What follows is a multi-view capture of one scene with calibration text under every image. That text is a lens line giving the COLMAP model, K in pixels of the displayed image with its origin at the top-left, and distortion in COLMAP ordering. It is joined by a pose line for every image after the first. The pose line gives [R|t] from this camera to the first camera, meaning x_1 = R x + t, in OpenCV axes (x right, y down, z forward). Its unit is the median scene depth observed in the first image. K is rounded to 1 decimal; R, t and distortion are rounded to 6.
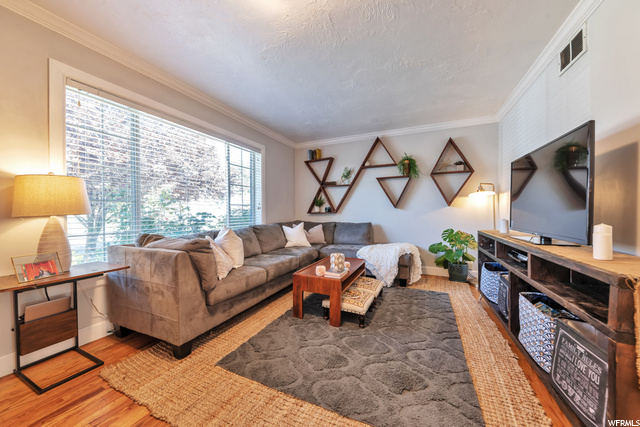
lens RADIAL K [[224.9, 0, 320.0], [0, 224.9, 213.5], [0, 0, 1]] dist [0.000527, -0.000010]
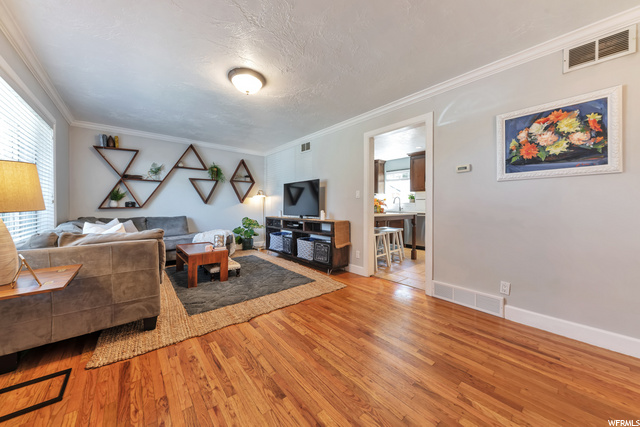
lens RADIAL K [[221.1, 0, 320.0], [0, 221.1, 213.5], [0, 0, 1]] dist [0.000517, 0.000025]
pose [[0.422687, -0.026335, 0.905893, -0.533559], [0.007461, 0.999645, 0.025580, 0.003648], [-0.906245, -0.004053, 0.422733, -0.119981]]
